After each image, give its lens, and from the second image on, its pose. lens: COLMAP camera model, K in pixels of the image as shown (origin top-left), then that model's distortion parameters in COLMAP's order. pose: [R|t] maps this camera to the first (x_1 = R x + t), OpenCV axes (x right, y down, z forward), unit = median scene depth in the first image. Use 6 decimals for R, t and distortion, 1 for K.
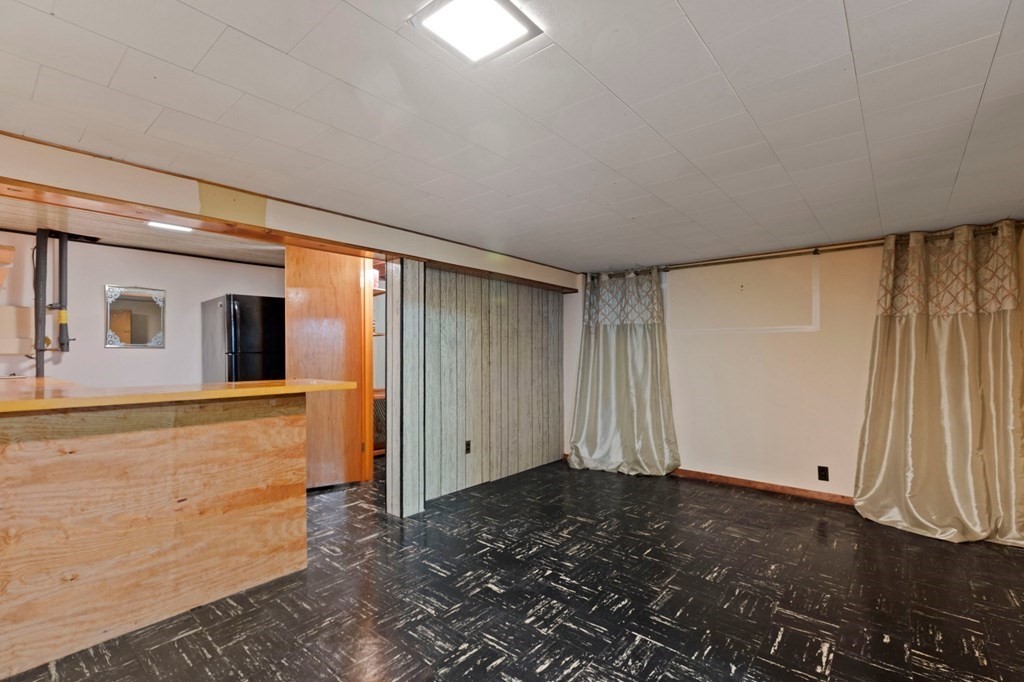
lens RADIAL K [[465.3, 0, 493.6], [0, 465.3, 352.0], [0, 0, 1]] dist [0.005843, -0.001675]
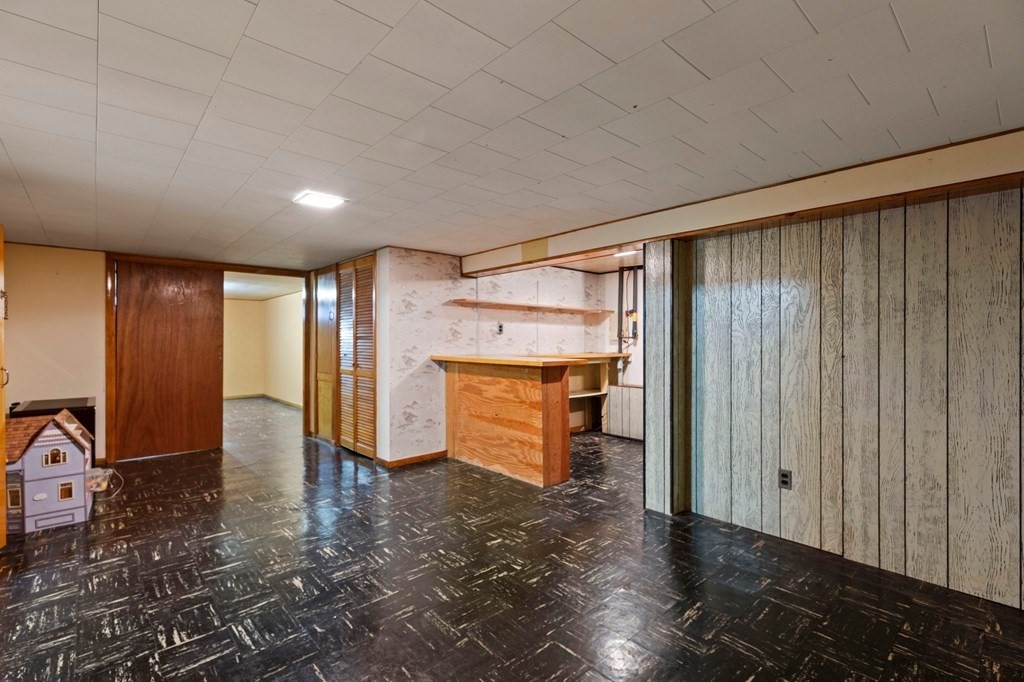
lens RADIAL K [[465.3, 0, 508.2], [0, 465.3, 341.5], [0, 0, 1]] dist [0.005843, -0.001675]
pose [[-0.119657, 0.005248, -0.992801, 0.848172], [-0.000518, 0.999986, 0.005348, 0.000632], [0.992815, 0.001154, -0.119652, 0.865077]]
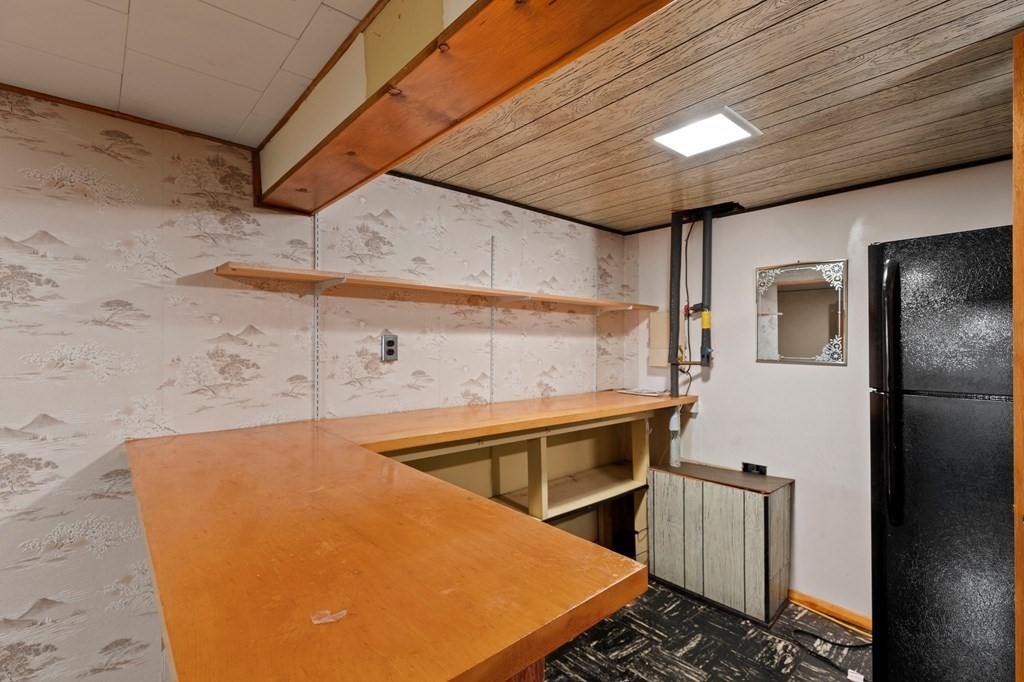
lens RADIAL K [[465.3, 0, 513.6], [0, 465.3, 337.8], [0, 0, 1]] dist [0.005843, -0.001675]
pose [[-0.118444, -0.003534, -0.992954, -0.157661], [-0.002951, 0.999991, -0.003207, -0.049444], [0.992956, 0.002550, -0.118454, 0.891879]]
